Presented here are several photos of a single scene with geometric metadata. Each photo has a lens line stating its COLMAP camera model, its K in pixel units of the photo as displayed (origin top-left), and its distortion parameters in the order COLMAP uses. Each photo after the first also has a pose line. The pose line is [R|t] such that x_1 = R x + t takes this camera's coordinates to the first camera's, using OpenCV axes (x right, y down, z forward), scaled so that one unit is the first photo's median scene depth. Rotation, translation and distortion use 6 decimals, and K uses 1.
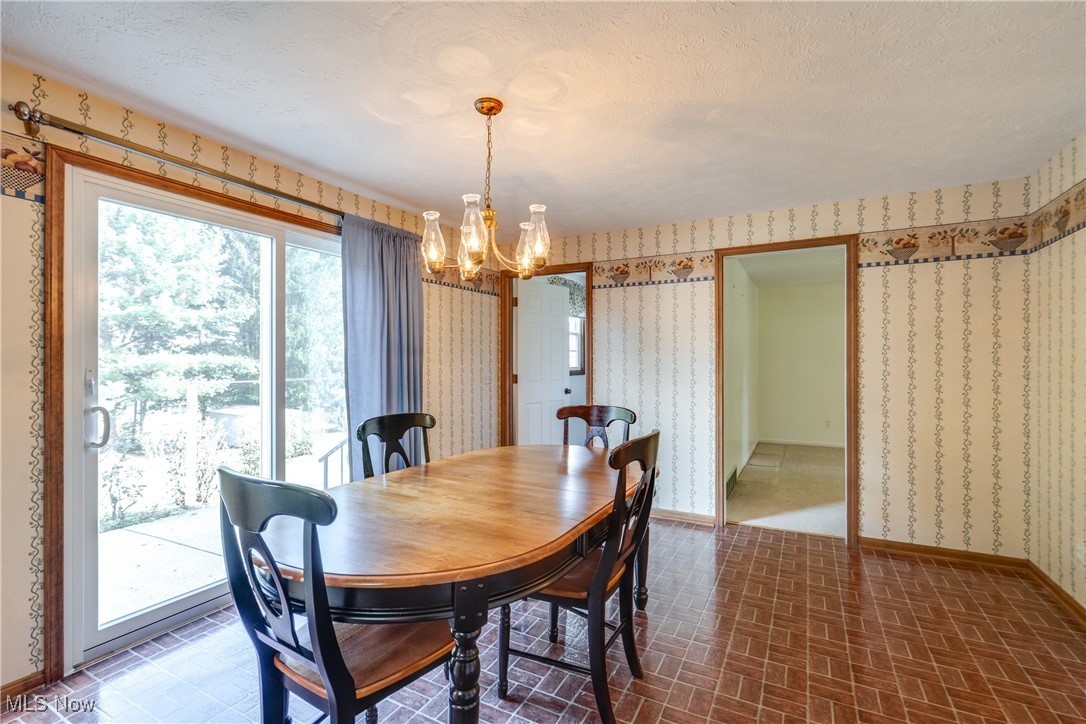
lens RADIAL K [[500.1, 0, 533.9], [0, 500.1, 361.4], [0, 0, 1]] dist [0.000306, 0.000331]
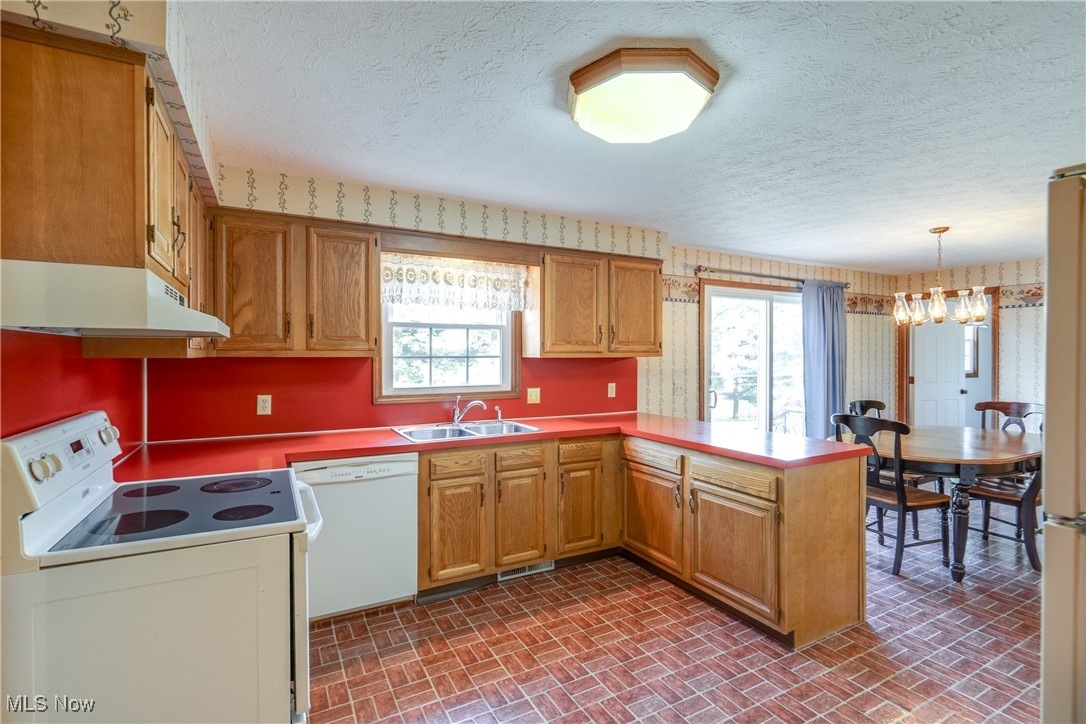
lens RADIAL K [[500.1, 0, 548.1], [0, 500.1, 360.1], [0, 0, 1]] dist [0.000306, 0.000331]
pose [[0.837581, 0.003337, -0.546302, -0.173324], [0.001644, 0.999961, 0.008629, -0.042440], [0.546310, -0.008126, 0.837544, -0.820238]]
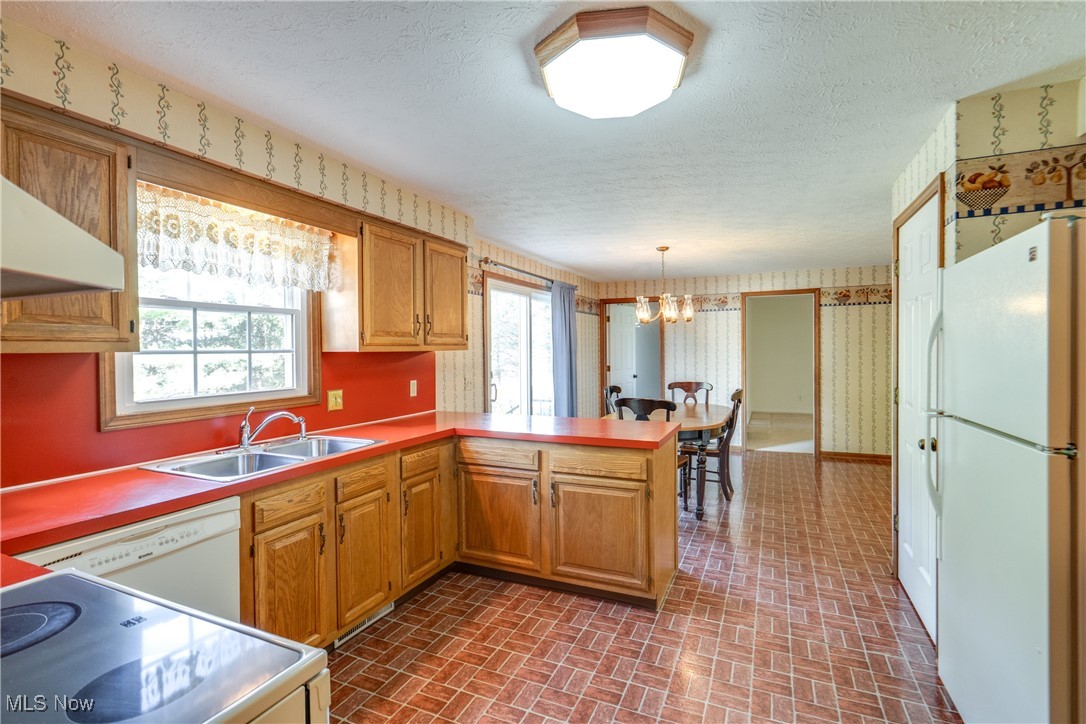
lens RADIAL K [[500.1, 0, 542.5], [0, 500.1, 357.4], [0, 0, 1]] dist [0.000306, 0.000331]
pose [[0.997820, -0.010592, 0.065138, -0.515661], [0.009557, 0.999823, 0.016183, -0.039550], [-0.065298, -0.015525, 0.997745, -0.808404]]
